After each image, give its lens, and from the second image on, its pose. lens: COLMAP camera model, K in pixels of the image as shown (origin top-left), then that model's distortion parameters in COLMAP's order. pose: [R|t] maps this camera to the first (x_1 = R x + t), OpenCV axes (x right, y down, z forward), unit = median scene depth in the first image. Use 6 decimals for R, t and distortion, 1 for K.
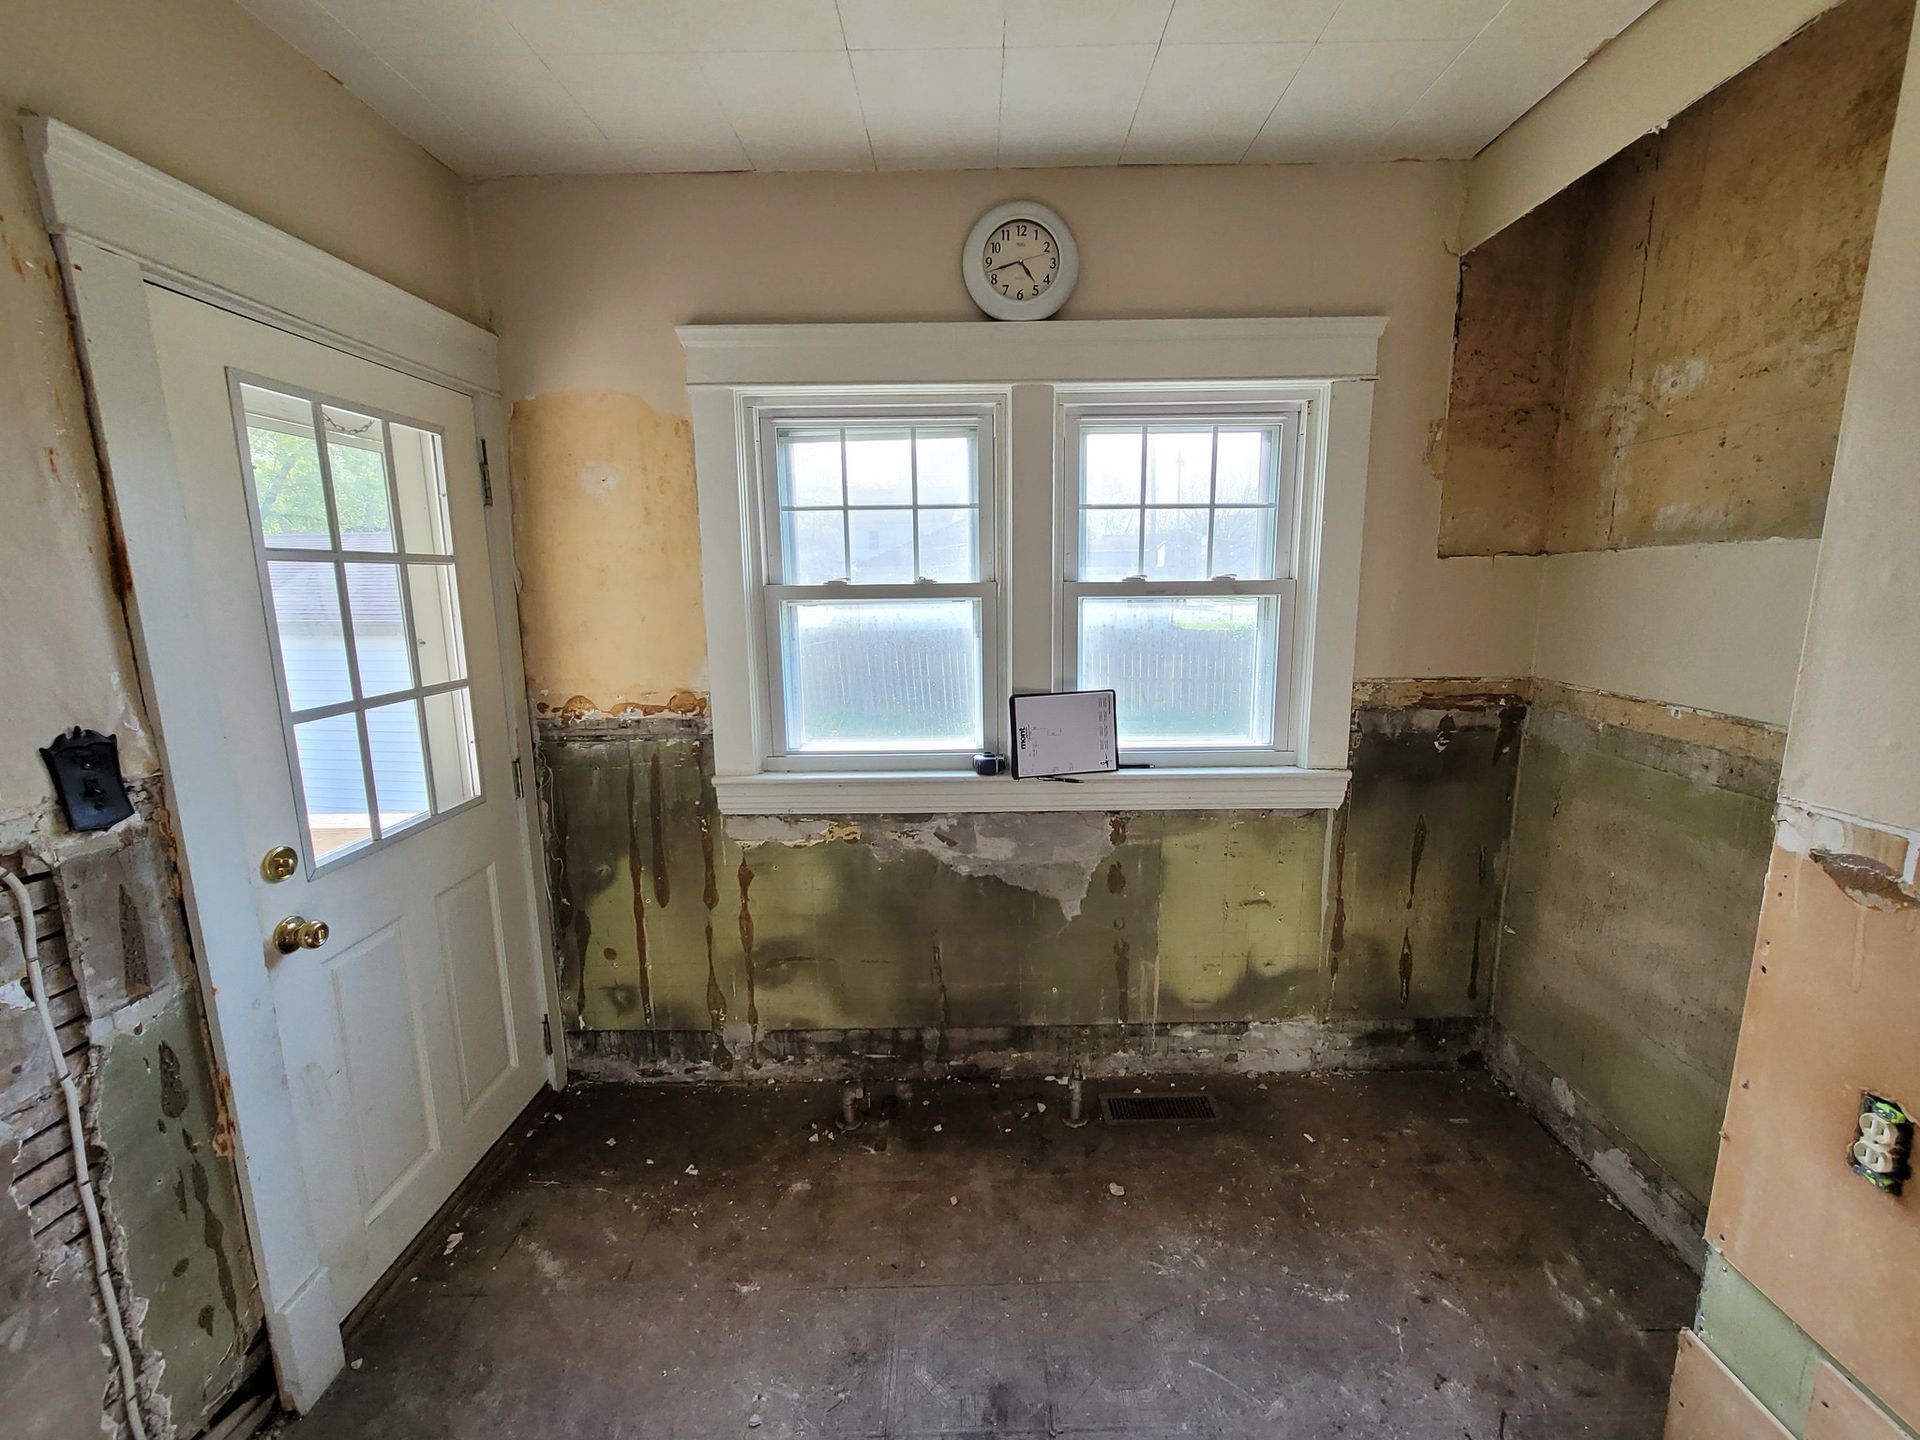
lens RADIAL K [[779.0, 0, 964.3], [0, 779.0, 730.2], [0, 0, 1]] dist [-0.008878, 0.000818]
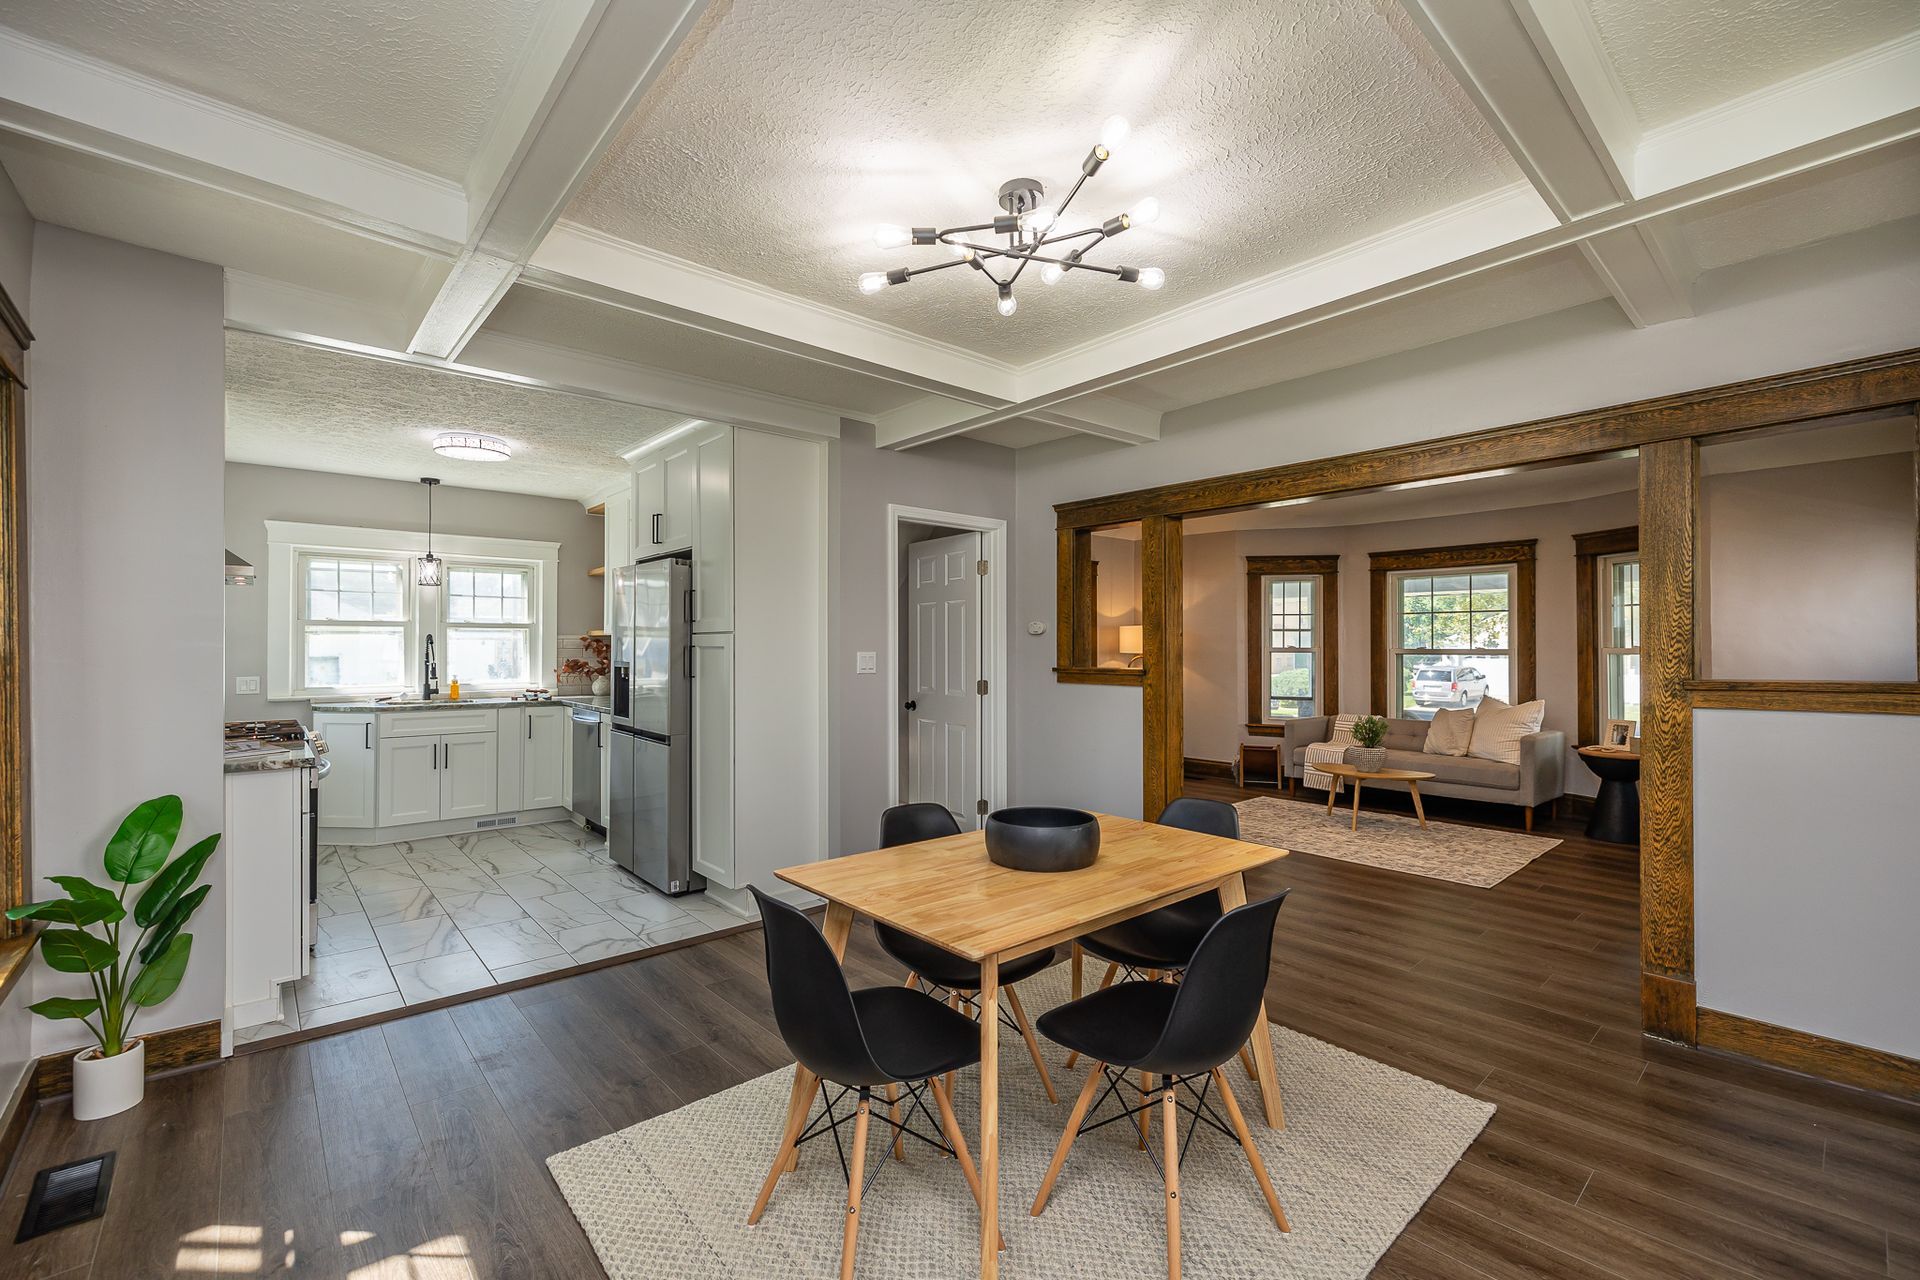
lens RADIAL K [[804.7, 0, 972.0], [0, 804.7, 642.4], [0, 0, 1]] dist [-0.001814, -0.000296]
pose [[0.749199, 0.013557, 0.662206, -0.432017], [0.114621, 0.982052, -0.149784, 0.644553], [-0.652352, 0.188120, 0.734199, -2.828386]]
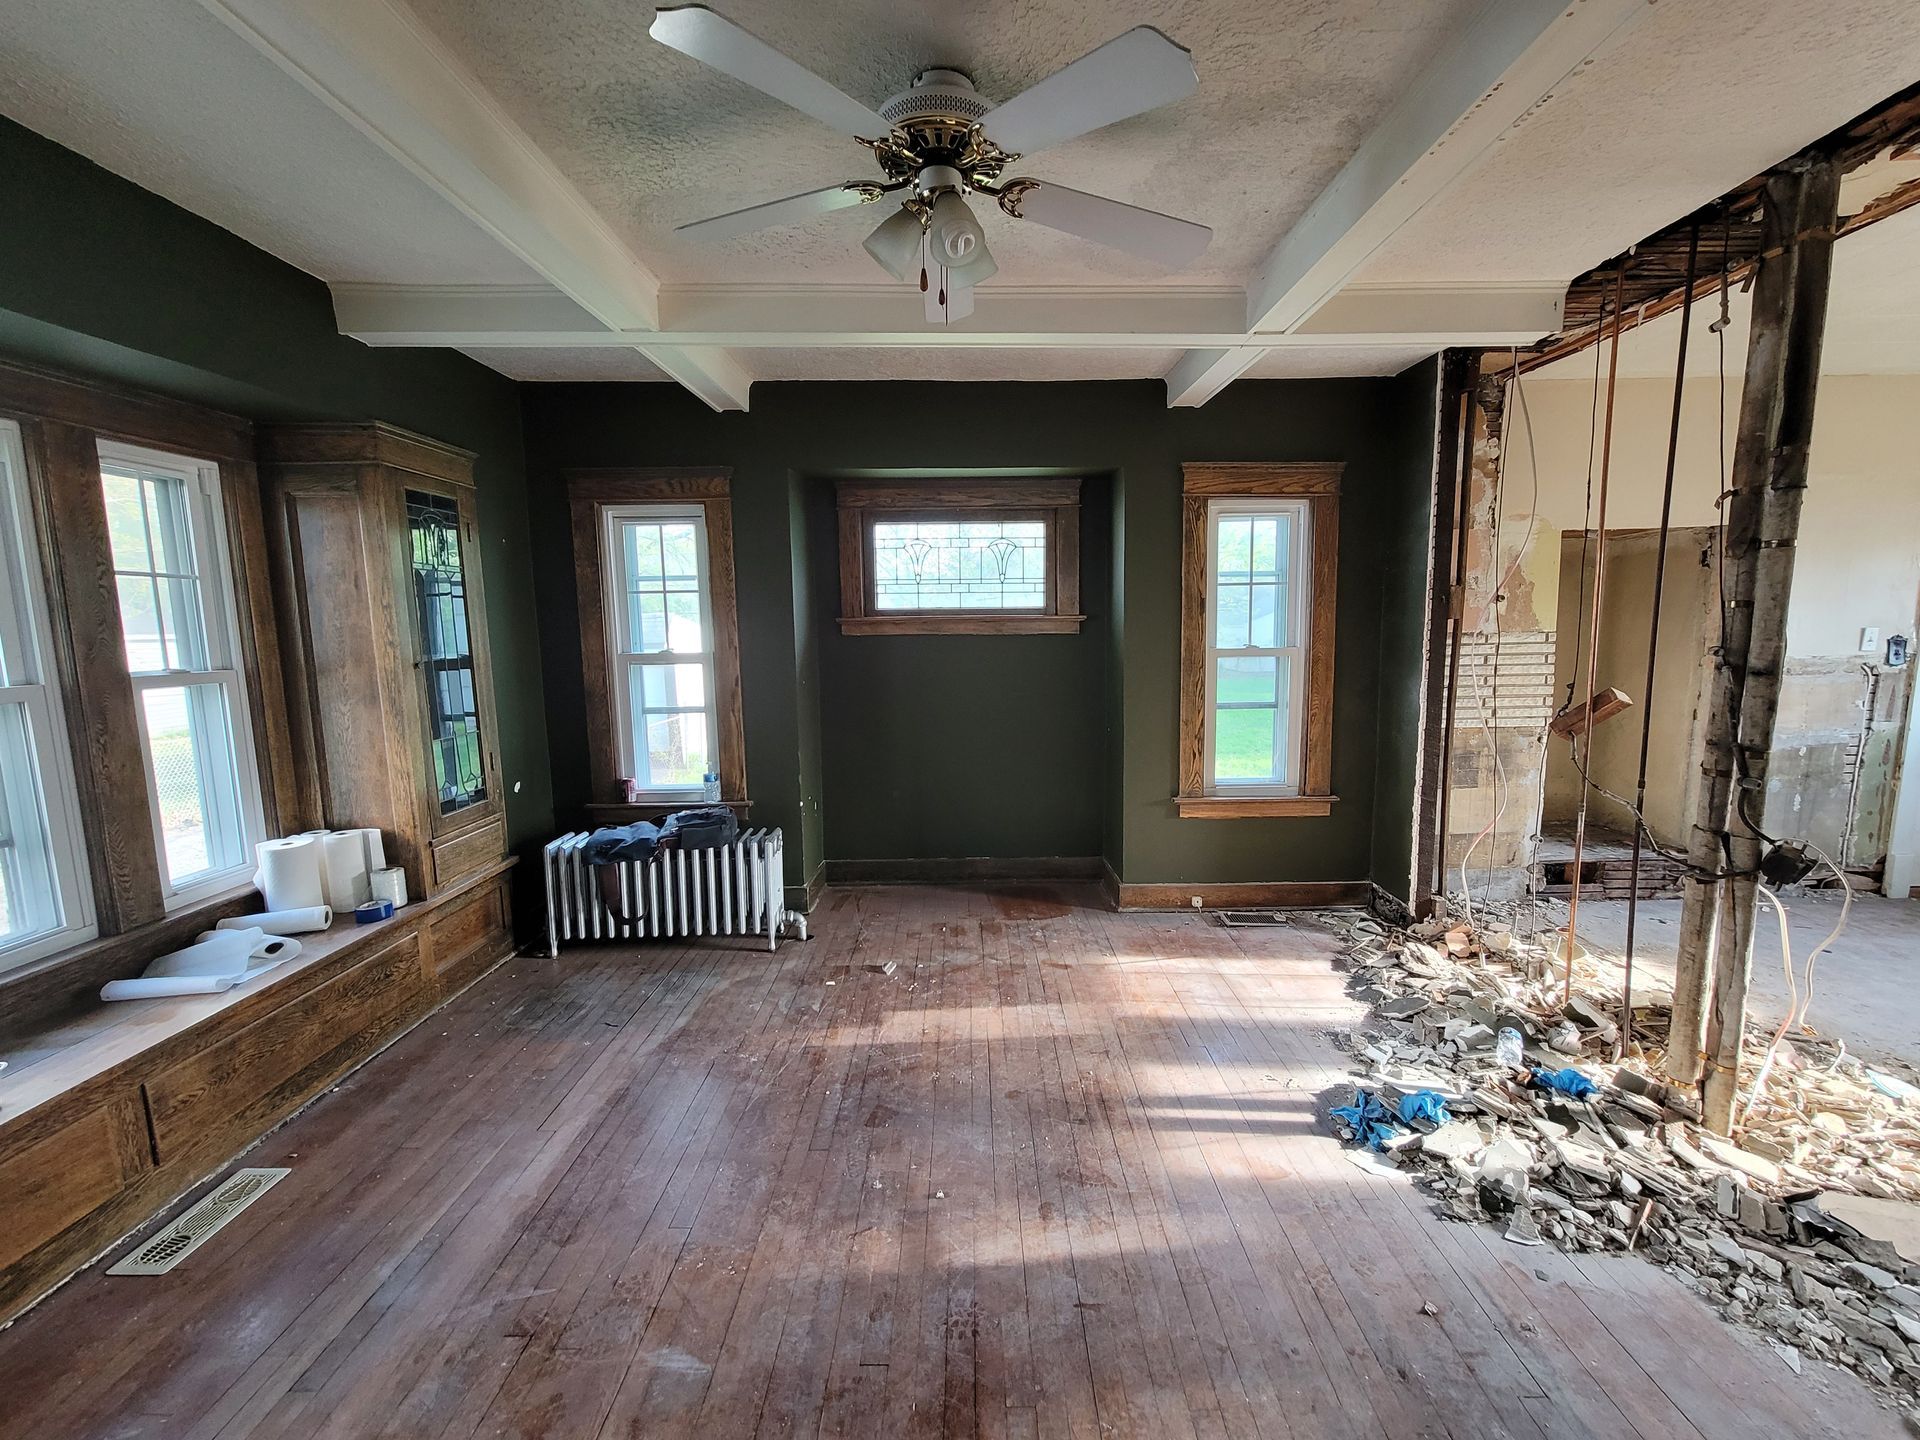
lens RADIAL K [[779.0, 0, 964.4], [0, 779.0, 721.1], [0, 0, 1]] dist [-0.008878, 0.000818]
pose [[-0.005660, 0.138568, -0.990337, 1.442548], [-0.168337, 0.976087, 0.137536, 0.383345], [0.985713, 0.167489, 0.017802, -1.937029]]
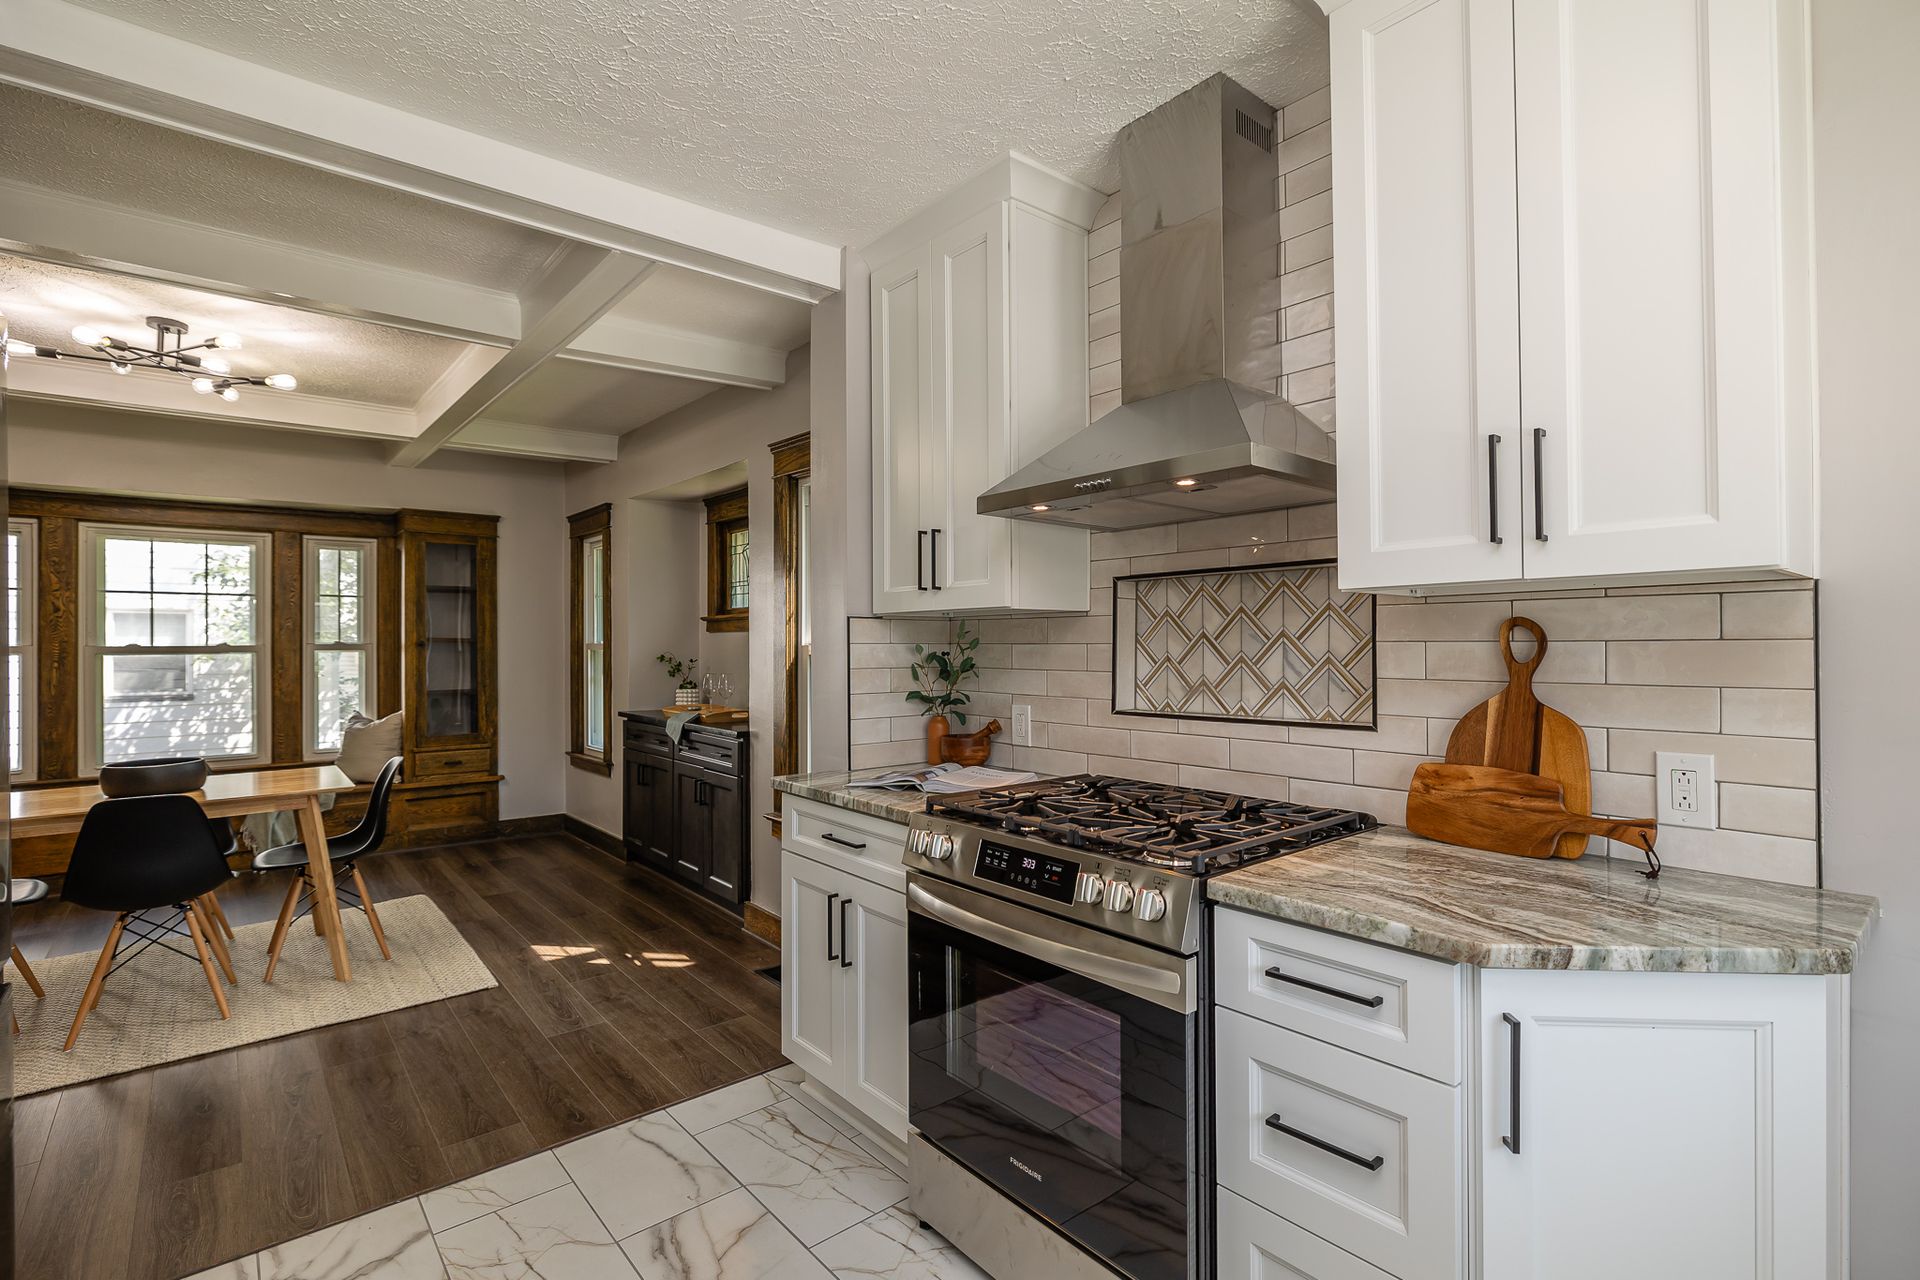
lens RADIAL K [[885.3, 0, 976.9], [0, 885.3, 641.7], [0, 0, 1]] dist [-0.007918, -0.000055]
pose [[-0.759857, 0.010969, -0.649998, 0.347977], [-0.108834, 0.983600, 0.143827, -0.003549], [0.640916, 0.180030, -0.746201, 0.638140]]
